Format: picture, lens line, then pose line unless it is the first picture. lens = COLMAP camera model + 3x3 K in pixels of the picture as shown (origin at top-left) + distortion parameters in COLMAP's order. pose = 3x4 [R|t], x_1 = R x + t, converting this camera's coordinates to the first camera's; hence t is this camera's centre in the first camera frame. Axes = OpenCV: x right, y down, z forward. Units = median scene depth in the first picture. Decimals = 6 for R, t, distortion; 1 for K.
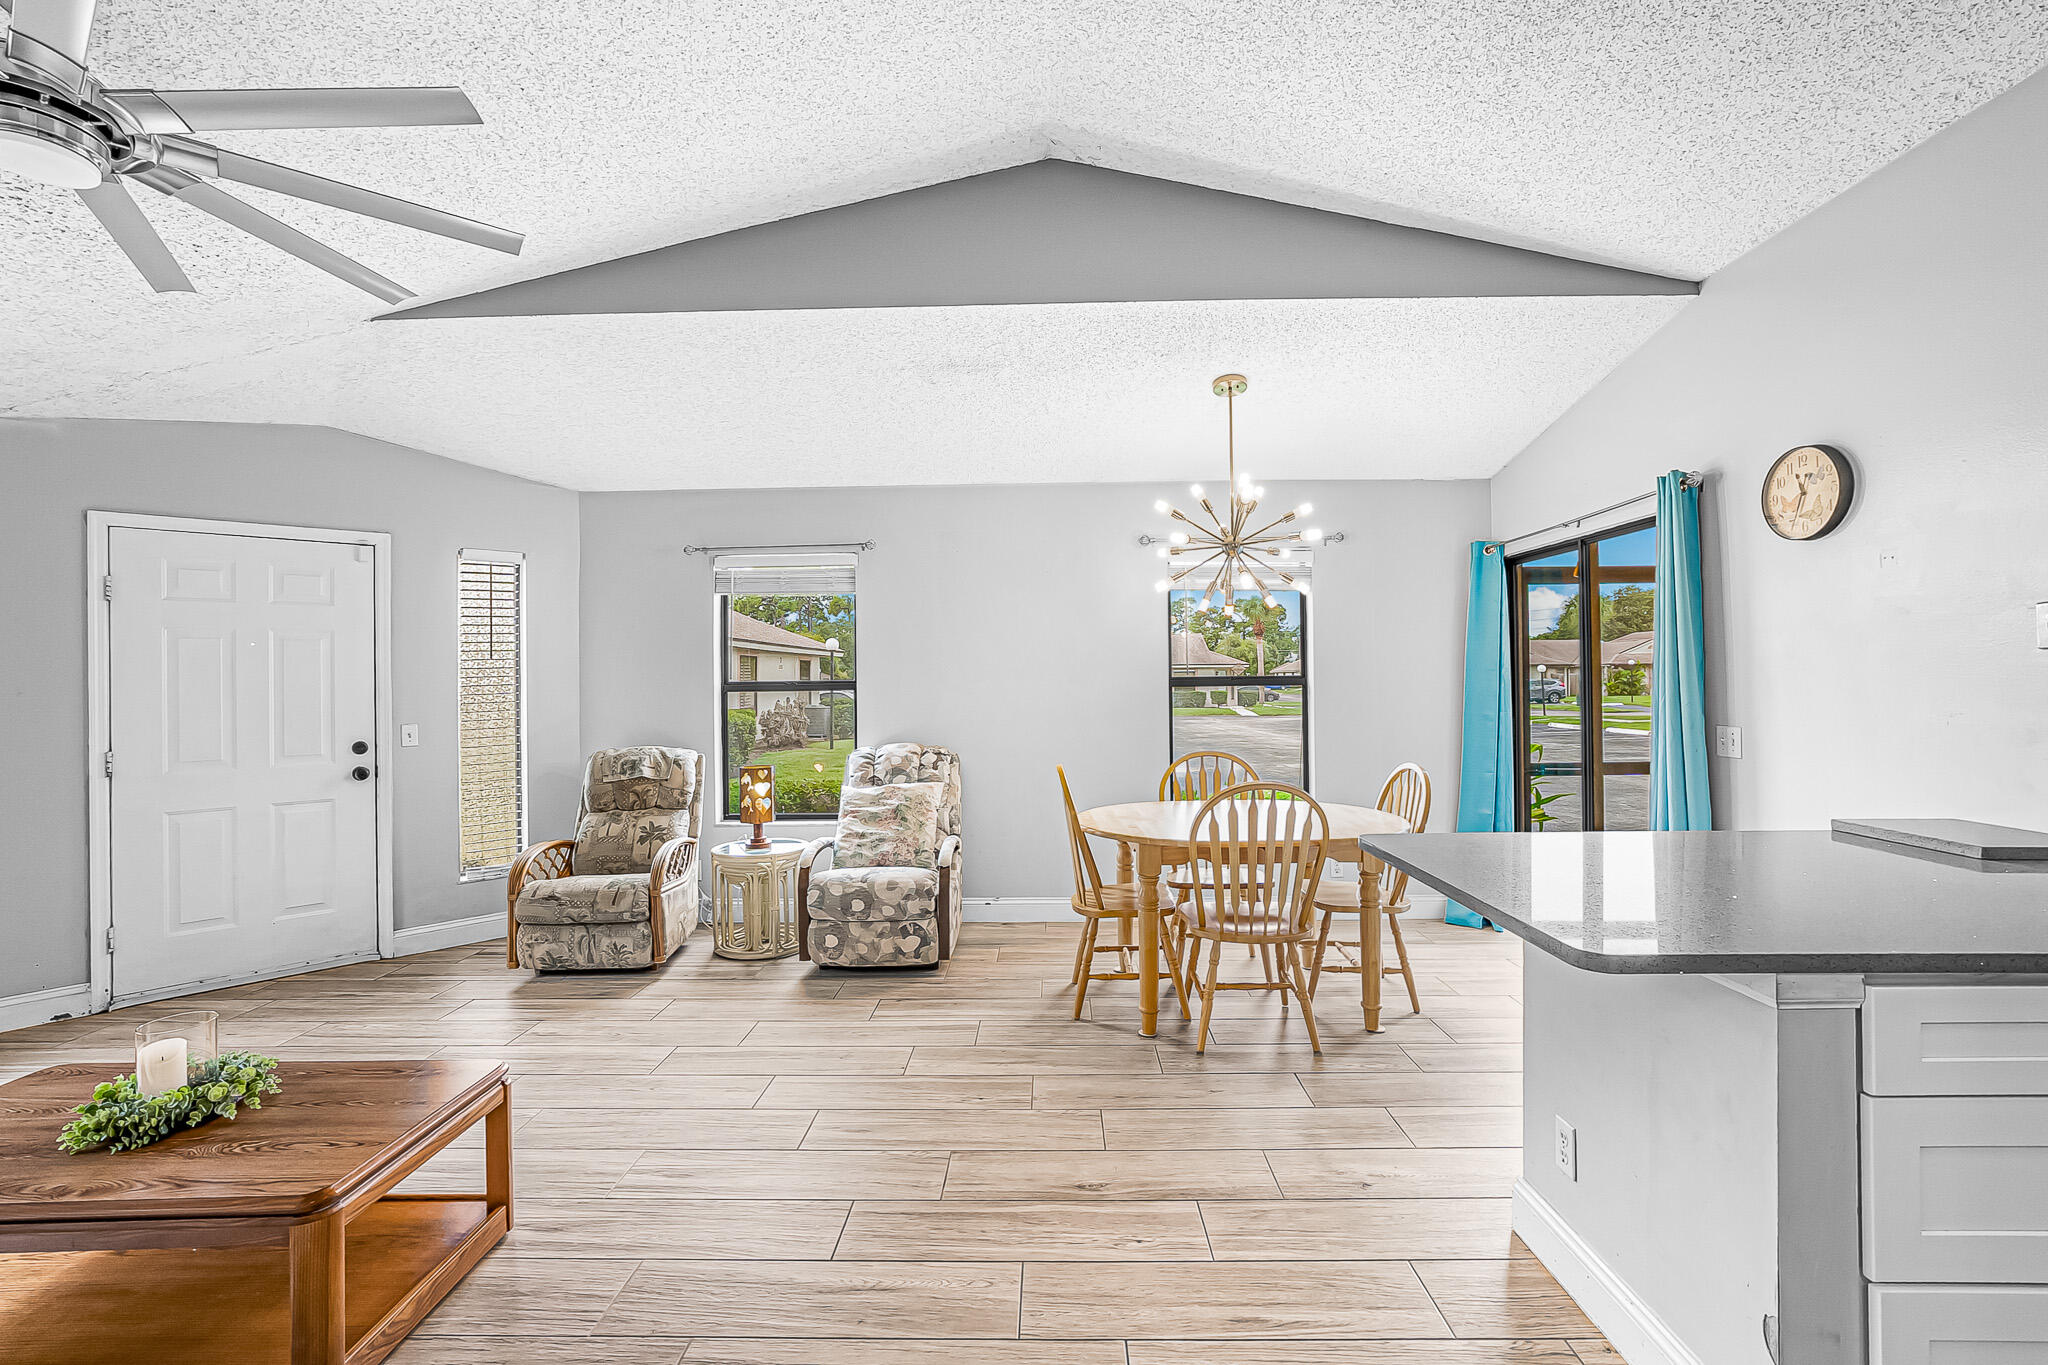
lens RADIAL K [[880.0, 0, 1040.3], [0, 880.0, 672.7], [0, 0, 1]] dist [-0.037951, 0.012565]
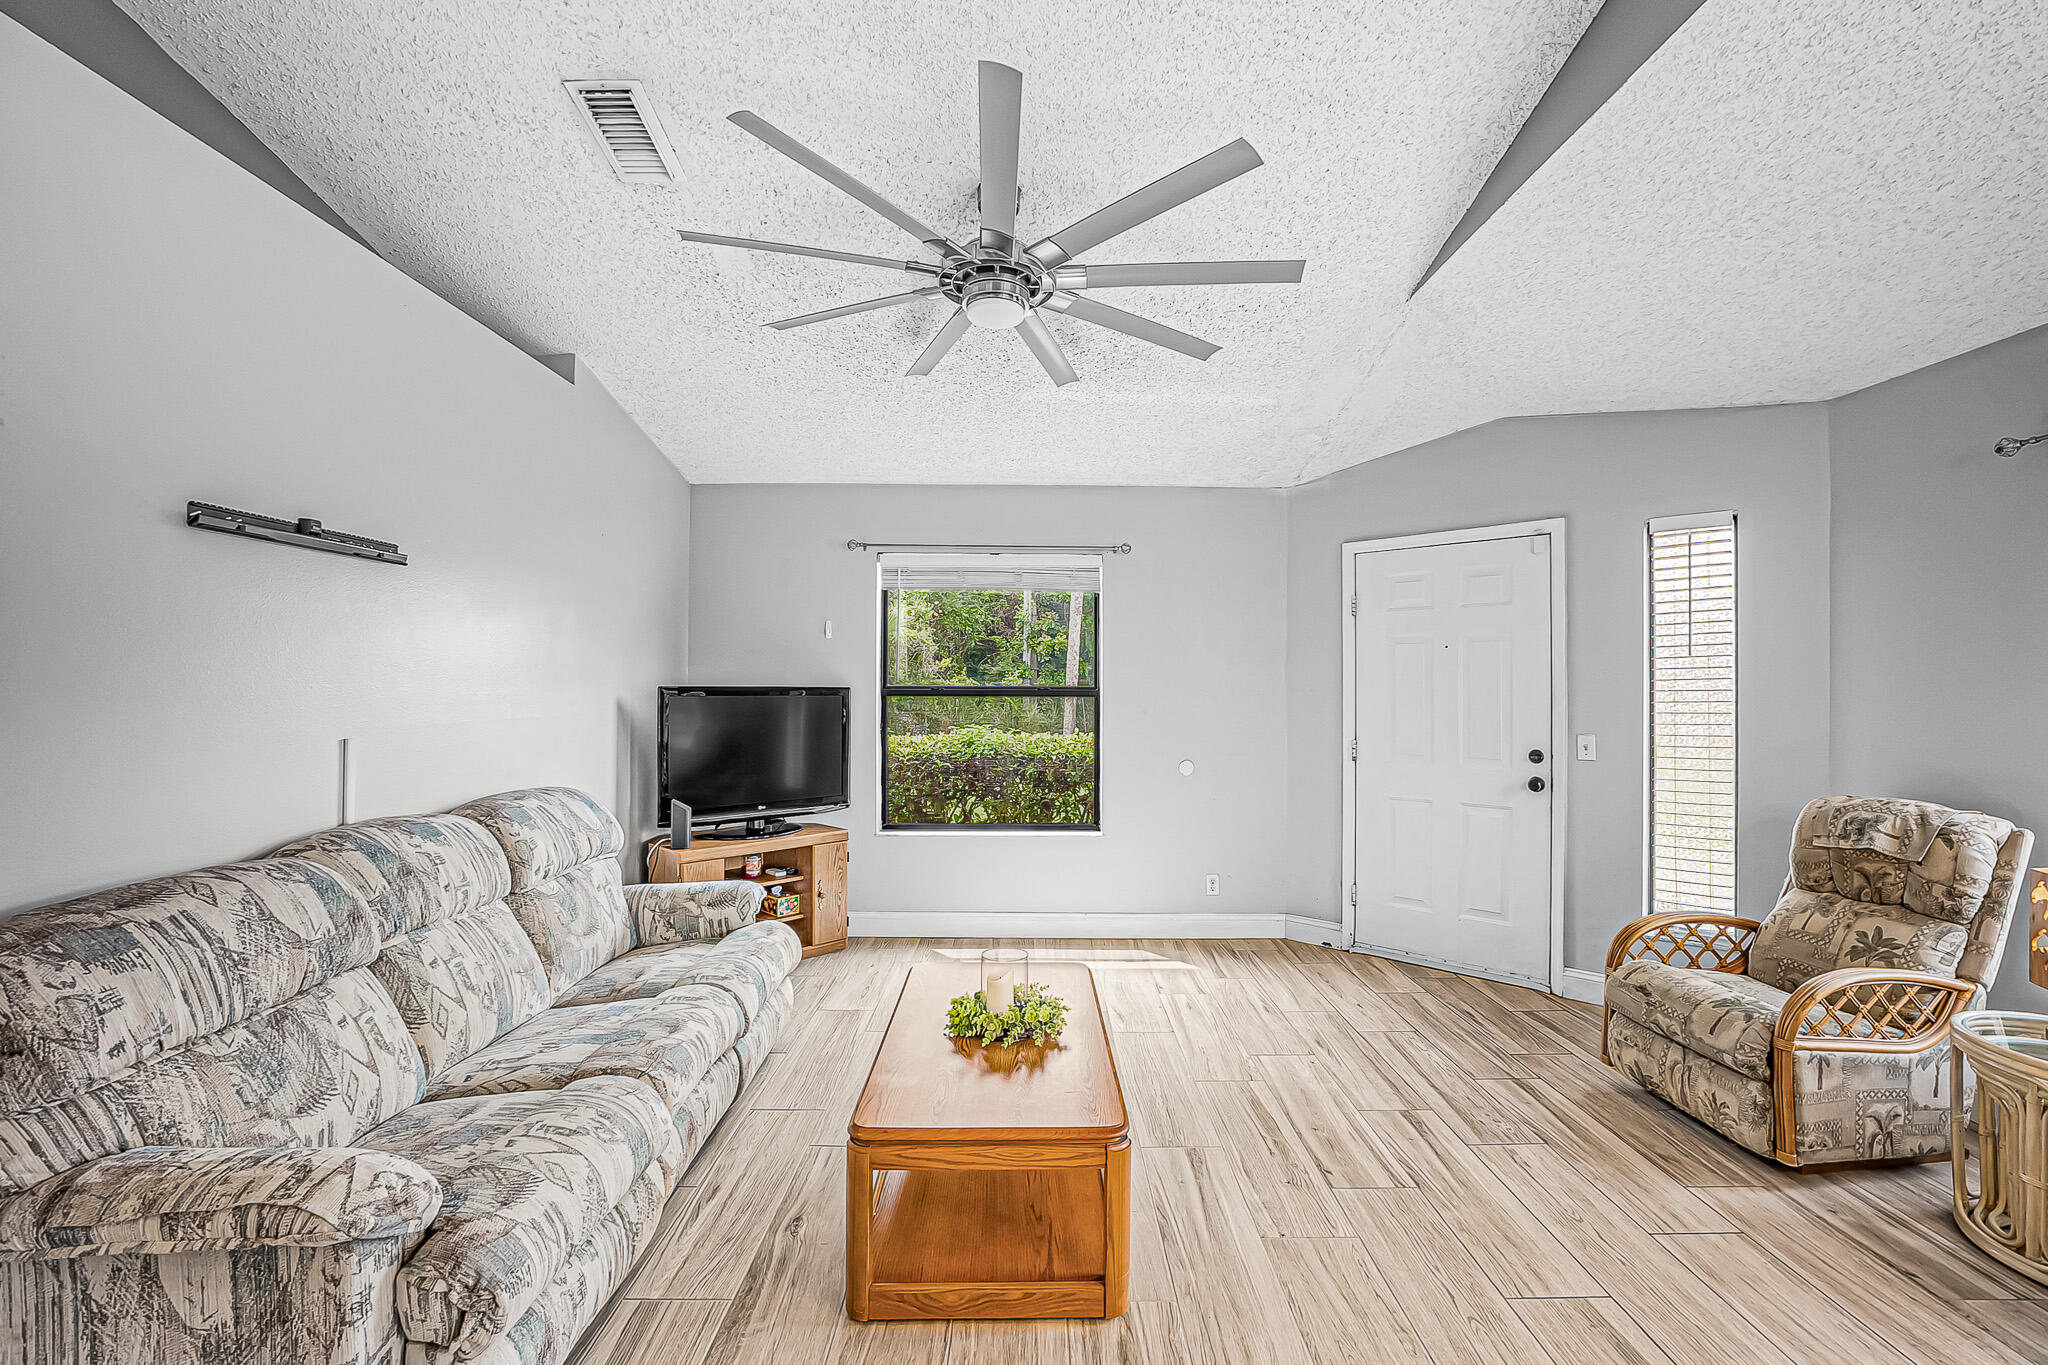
lens RADIAL K [[885.1, 0, 1043.2], [0, 885.1, 678.1], [0, 0, 1]] dist [-0.036877, 0.013011]
pose [[0.030818, 0.004072, -0.999517, 0.135704], [0.000357, 0.999992, 0.004085, -0.000466], [0.999525, -0.000483, 0.030816, 0.478389]]
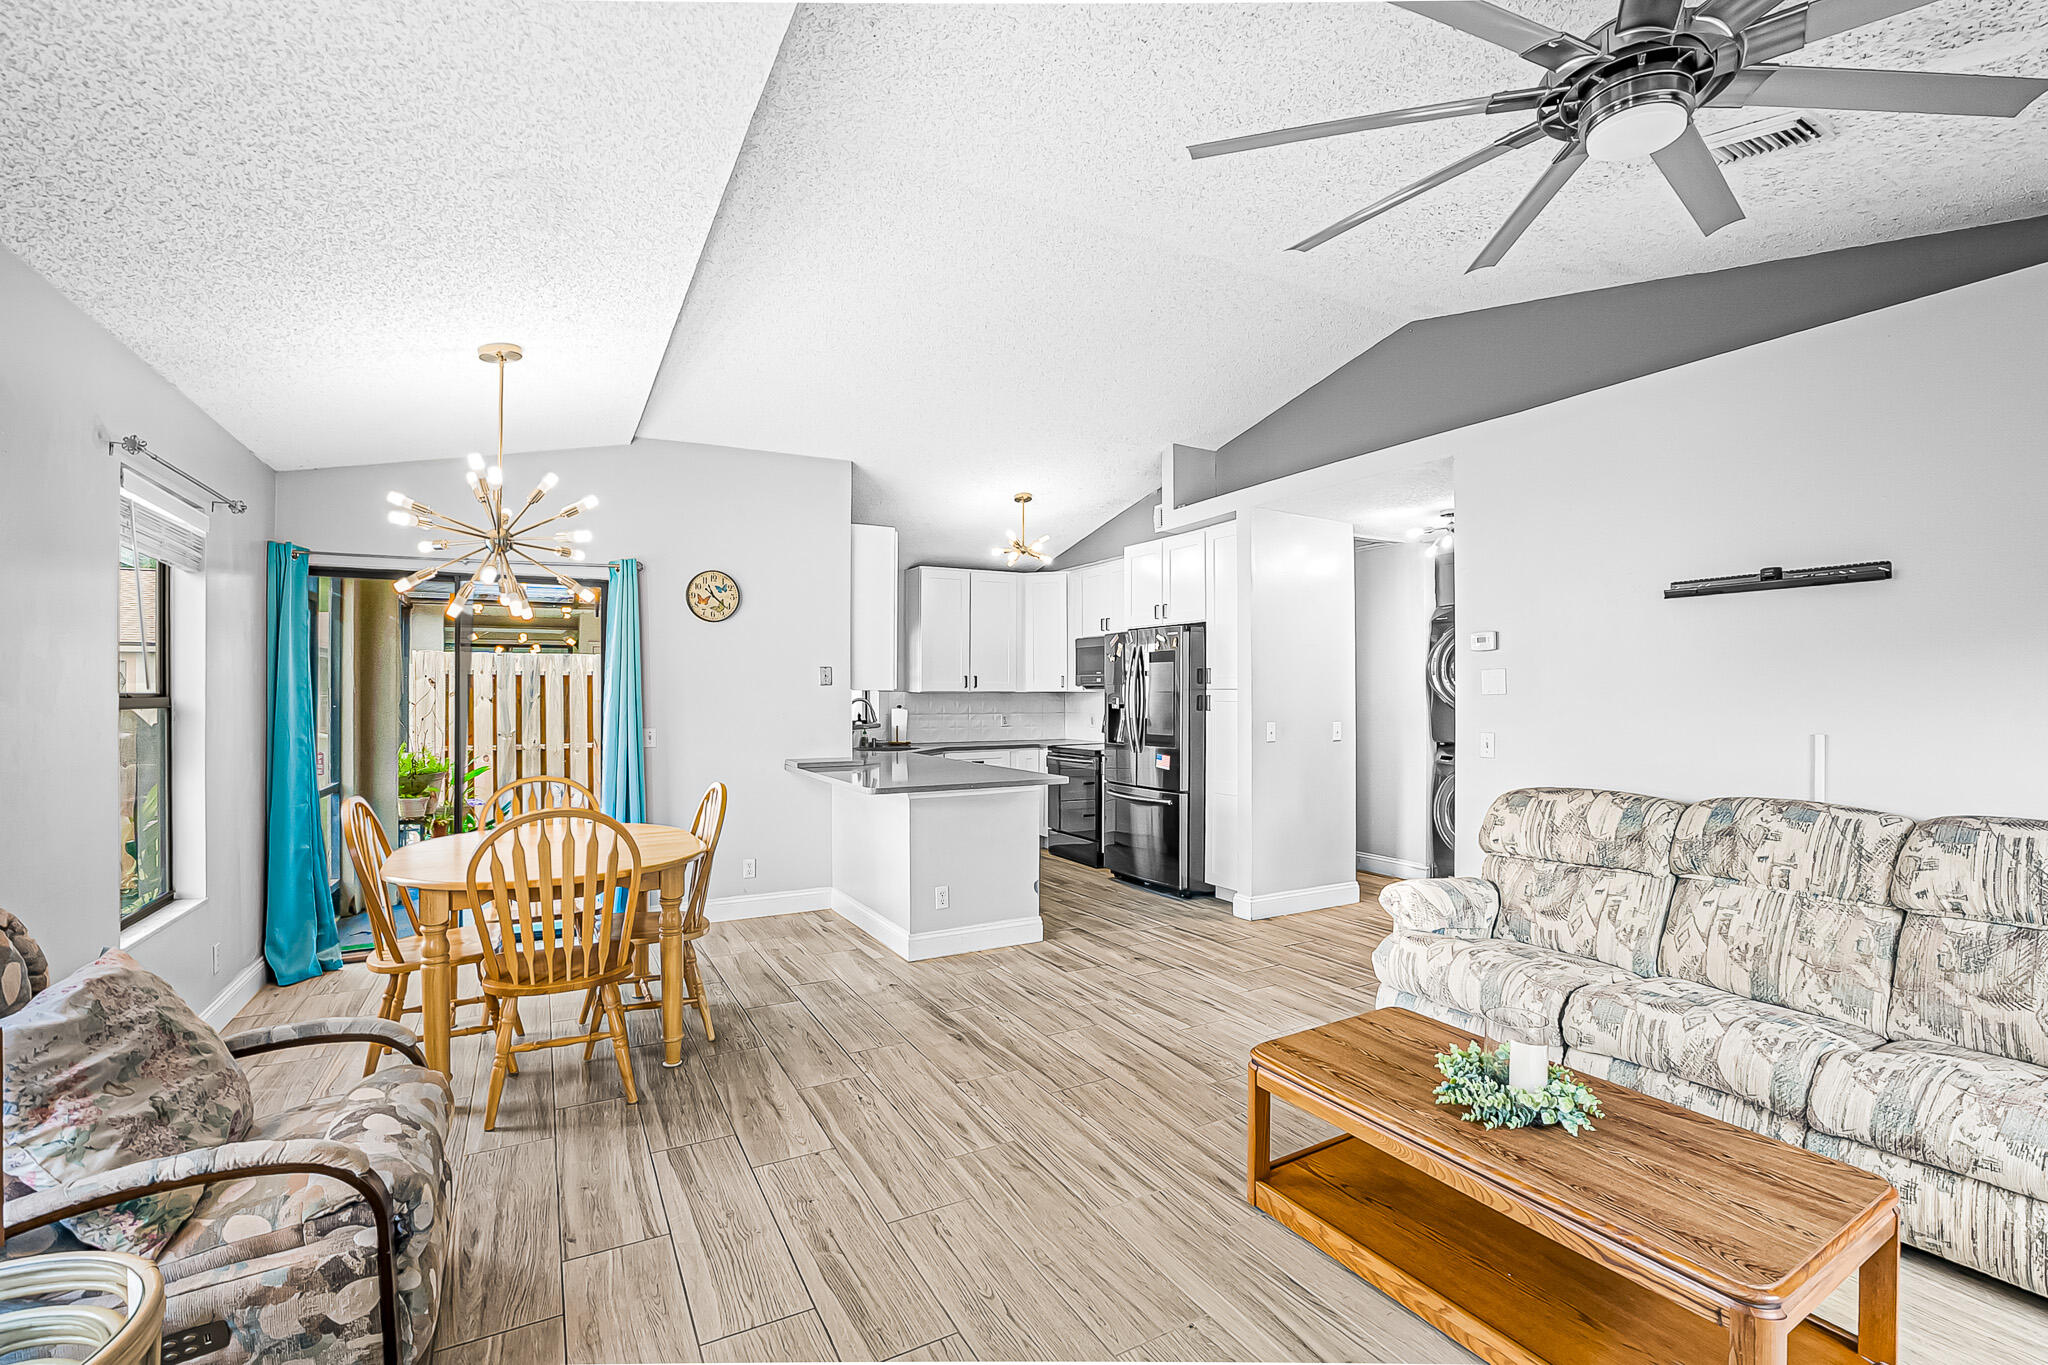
lens RADIAL K [[899.1, 0, 1039.1], [0, 899.1, 687.1], [0, 0, 1]] dist [-0.050307, 0.015662]
pose [[-0.500837, 0.017023, 0.865374, -0.769905], [0.002128, 0.999828, -0.018437, 0.015517], [-0.865539, -0.007392, -0.500787, 0.949605]]
